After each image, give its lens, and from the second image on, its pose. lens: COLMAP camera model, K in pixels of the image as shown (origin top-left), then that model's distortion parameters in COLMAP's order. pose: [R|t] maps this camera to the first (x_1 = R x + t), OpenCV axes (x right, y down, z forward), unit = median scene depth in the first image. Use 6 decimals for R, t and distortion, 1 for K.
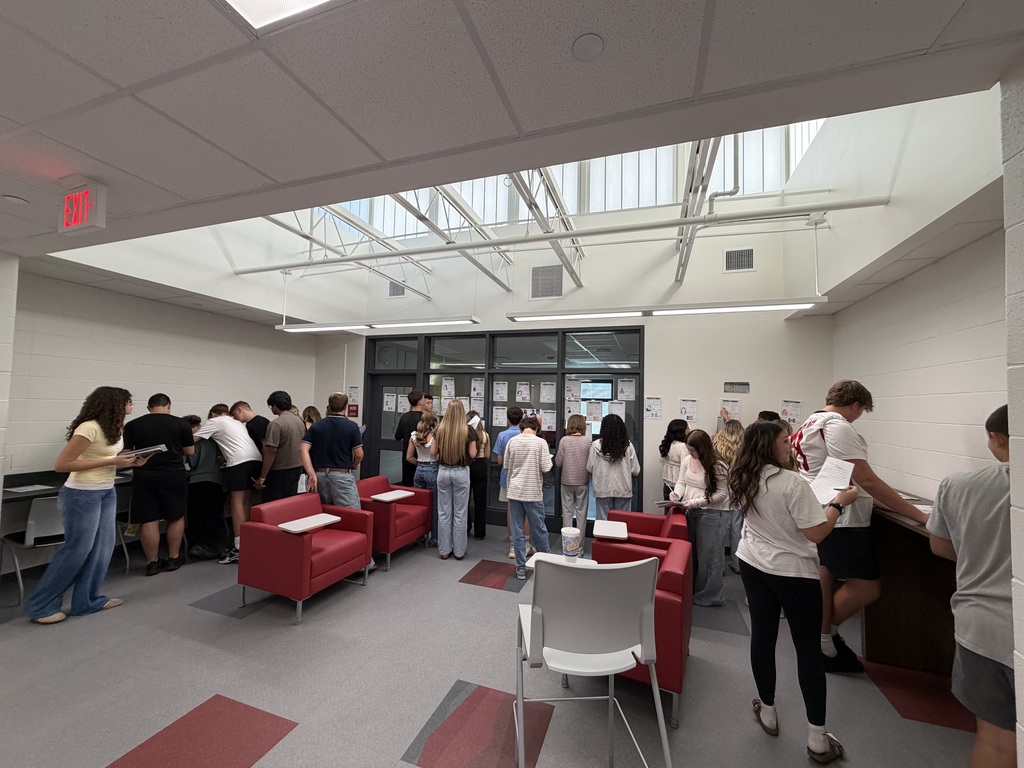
lens RADIAL K [[410.1, 0, 512.0], [0, 410.1, 384.0], [0, 0, 1]] dist [-0.002141, -0.000343]
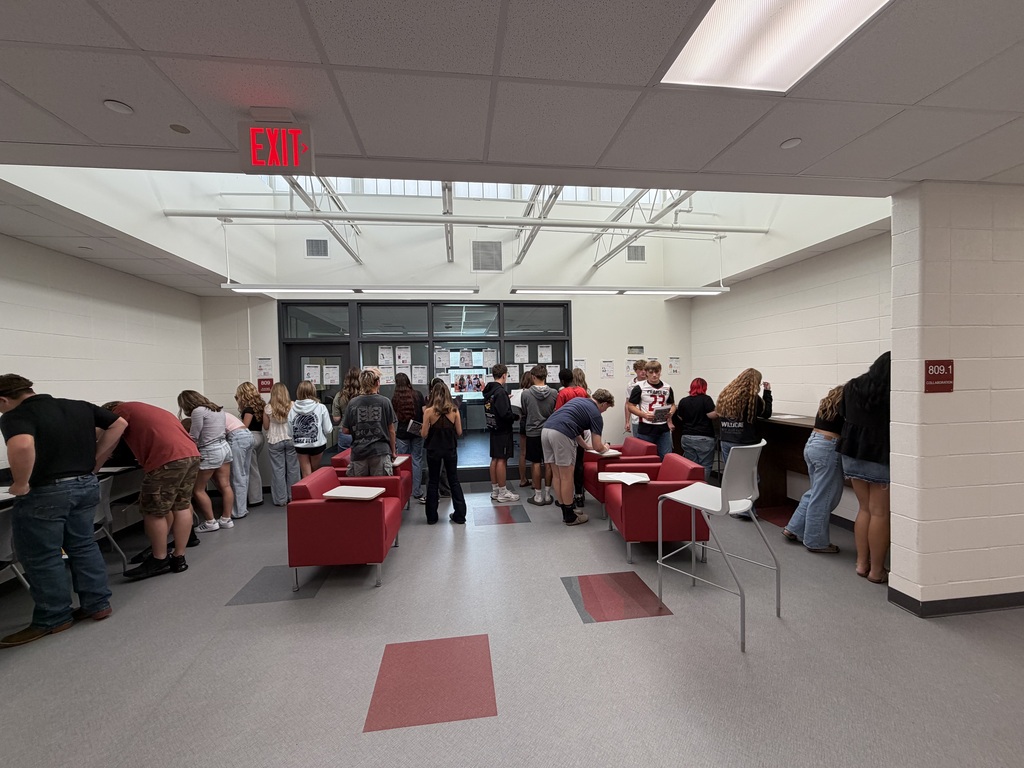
lens RADIAL K [[410.1, 0, 512.0], [0, 410.1, 384.0], [0, 0, 1]] dist [-0.002141, -0.000343]
pose [[0.891734, -0.051849, 0.449579, -0.360185], [0.020976, 0.997083, 0.073385, 0.009821], [-0.452073, -0.056009, 0.890221, -0.016277]]
